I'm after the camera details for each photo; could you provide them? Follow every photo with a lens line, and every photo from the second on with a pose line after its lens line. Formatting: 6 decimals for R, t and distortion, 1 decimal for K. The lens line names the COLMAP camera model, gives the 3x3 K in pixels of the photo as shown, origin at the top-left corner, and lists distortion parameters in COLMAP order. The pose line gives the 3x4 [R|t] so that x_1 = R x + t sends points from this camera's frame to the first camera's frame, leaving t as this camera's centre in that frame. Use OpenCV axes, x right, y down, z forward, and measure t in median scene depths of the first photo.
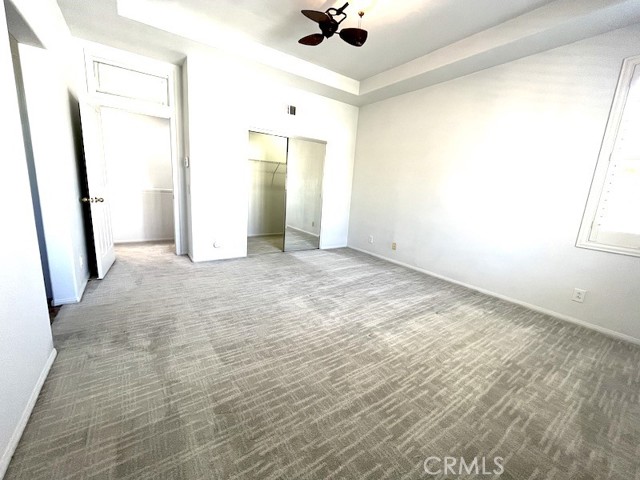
lens RADIAL K [[261.1, 0, 319.6], [0, 261.1, 240.0], [0, 0, 1]] dist [-0.004688, 0.001180]
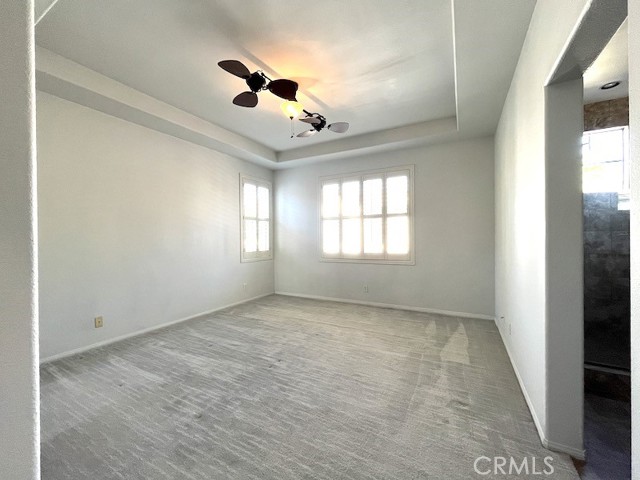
lens RADIAL K [[261.1, 0, 320.3], [0, 261.1, 238.5], [0, 0, 1]] dist [-0.004688, 0.001180]
pose [[-0.452902, -0.062436, 0.889372, -0.726913], [0.151892, 0.977558, 0.145976, -0.258030], [-0.878527, 0.201201, -0.433254, 0.982042]]
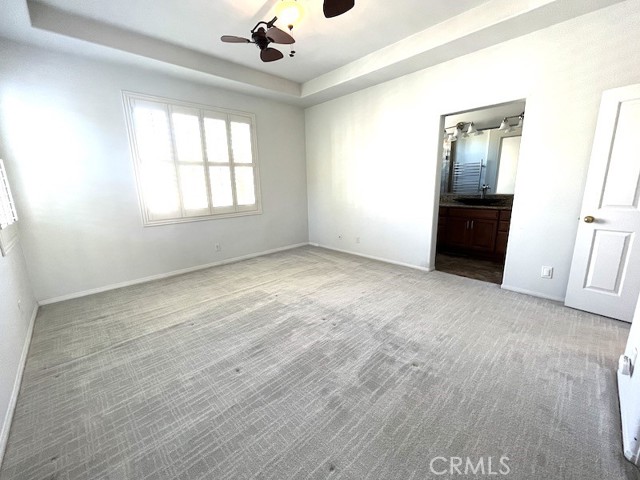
lens RADIAL K [[261.1, 0, 317.3], [0, 261.1, 237.7], [0, 0, 1]] dist [-0.004688, 0.001180]
pose [[-0.986422, -0.012549, -0.163750, 0.130587], [-0.074950, 0.921586, 0.380870, -0.310018], [0.146130, 0.387971, -0.910013, 1.413297]]
